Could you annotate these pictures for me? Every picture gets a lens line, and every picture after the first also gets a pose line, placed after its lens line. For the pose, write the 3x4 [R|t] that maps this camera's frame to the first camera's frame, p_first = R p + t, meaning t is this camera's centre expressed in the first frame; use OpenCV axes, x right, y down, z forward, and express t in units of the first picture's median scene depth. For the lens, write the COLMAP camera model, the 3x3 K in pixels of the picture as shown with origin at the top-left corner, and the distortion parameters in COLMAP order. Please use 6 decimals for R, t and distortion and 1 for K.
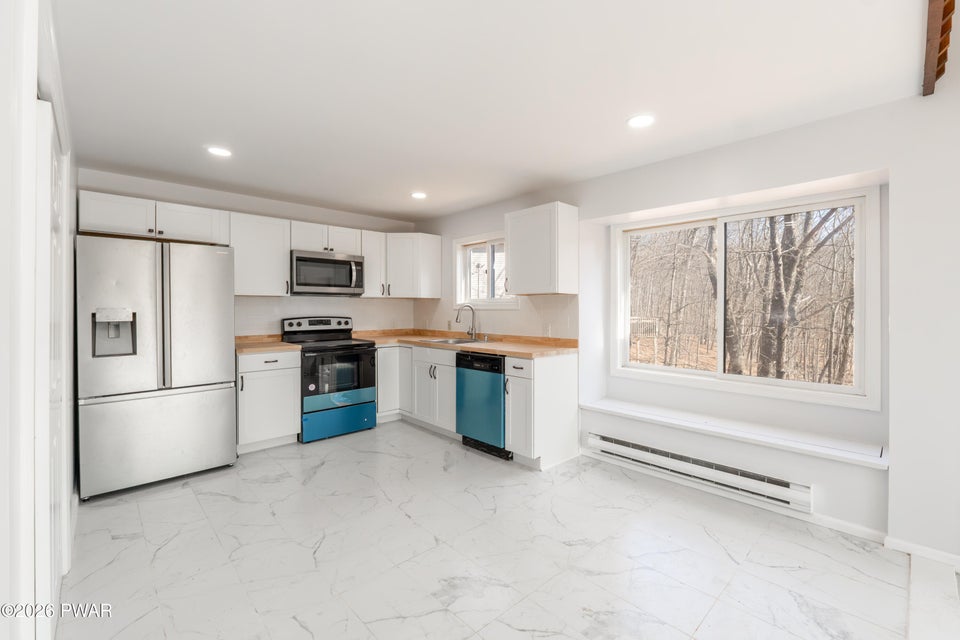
lens RADIAL K [[406.2, 0, 480.0], [0, 406.2, 312.6], [0, 0, 1]] dist [-0.008324, 0.000342]
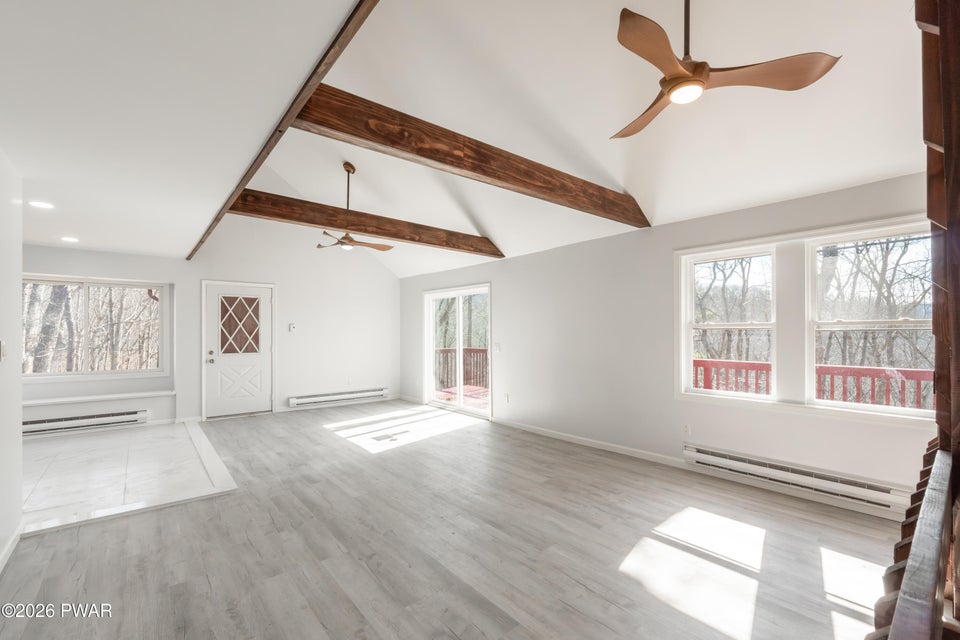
lens RADIAL K [[406.2, 0, 477.7], [0, 406.2, 332.7], [0, 0, 1]] dist [-0.008324, 0.000342]
pose [[0.058819, -0.003627, 0.998262, -0.892802], [0.010756, 0.999938, 0.003000, -0.004835], [-0.998211, 0.010560, 0.058854, -0.673715]]
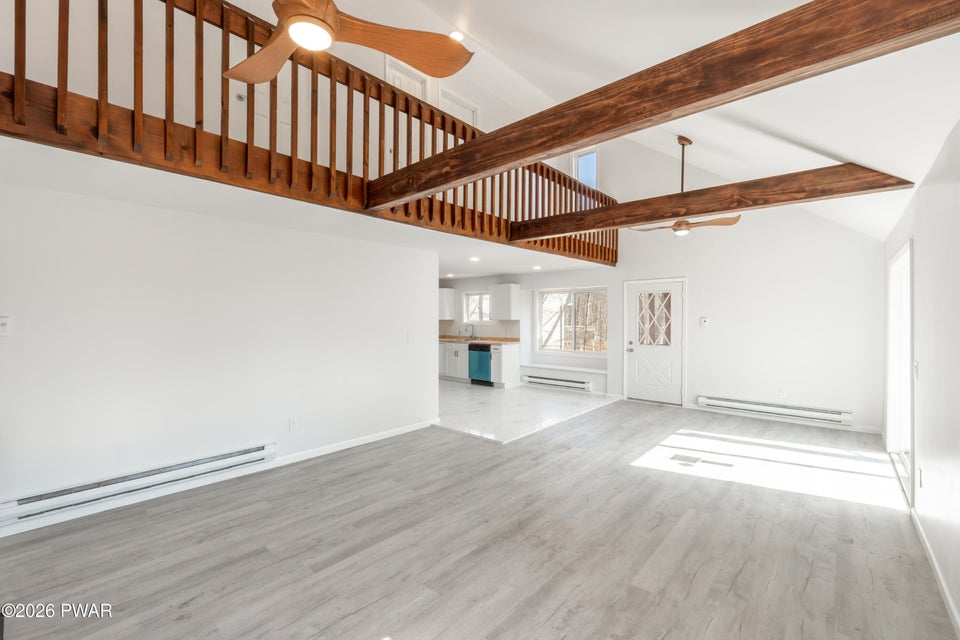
lens RADIAL K [[406.2, 0, 482.5], [0, 406.2, 320.3], [0, 0, 1]] dist [-0.008324, 0.000342]
pose [[0.994530, -0.003814, 0.104385, -0.221552], [0.003995, 0.999991, -0.001520, -0.037244], [-0.104378, 0.001929, 0.994536, -1.326806]]
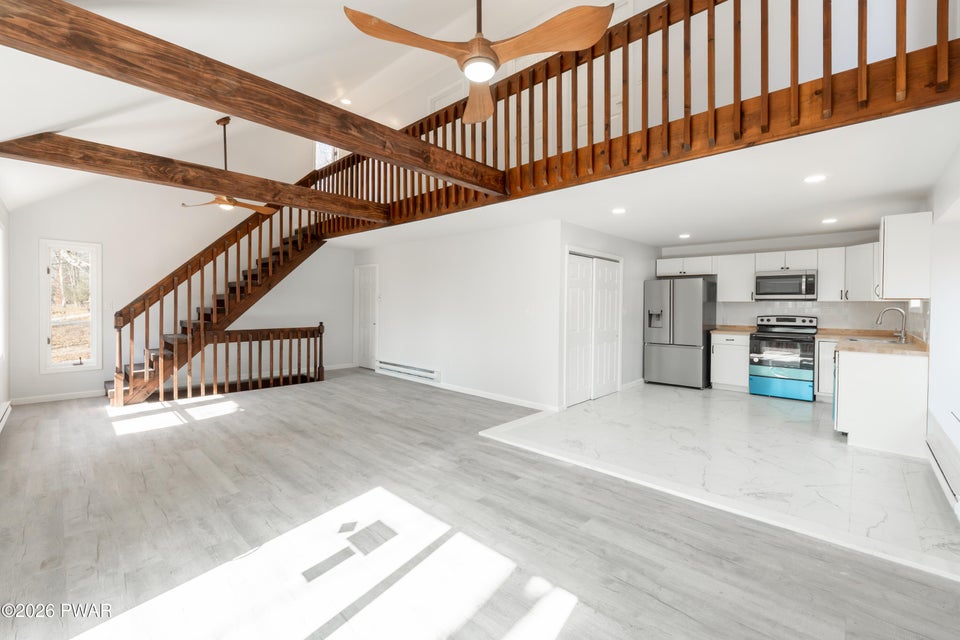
lens RADIAL K [[406.2, 0, 497.6], [0, 406.2, 307.3], [0, 0, 1]] dist [-0.008324, 0.000342]
pose [[0.091102, 0.006145, -0.995823, 1.081045], [-0.017549, 0.999836, 0.004564, -0.009584], [0.995687, 0.017060, 0.091195, -0.142076]]
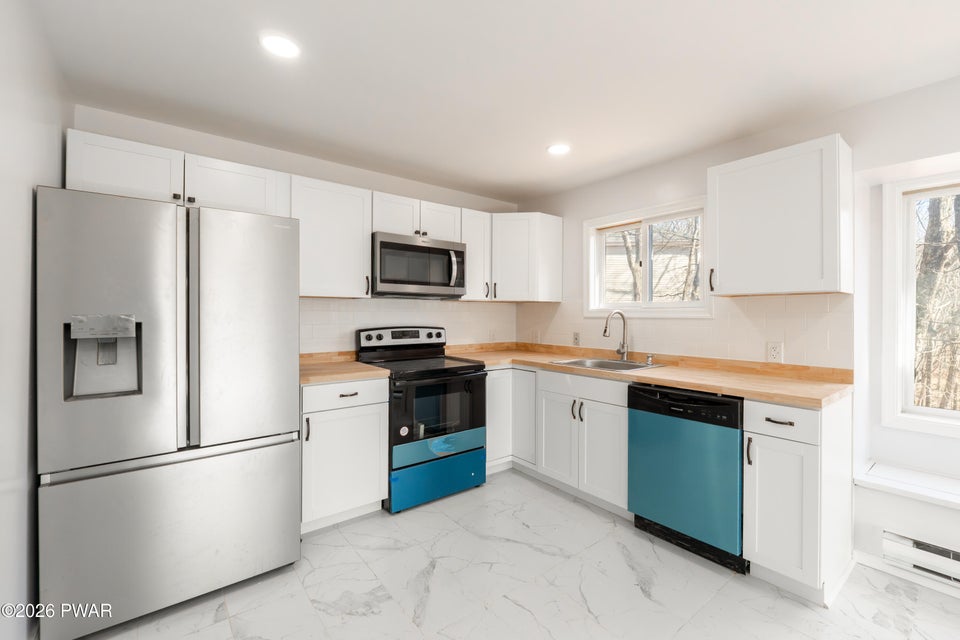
lens RADIAL K [[406.2, 0, 489.8], [0, 406.2, 314.1], [0, 0, 1]] dist [-0.008324, 0.000342]
pose [[0.997363, 0.003894, -0.072467, -0.229315], [-0.004645, 0.999937, -0.010207, -0.006677], [0.072422, 0.010517, 0.997319, 0.339424]]
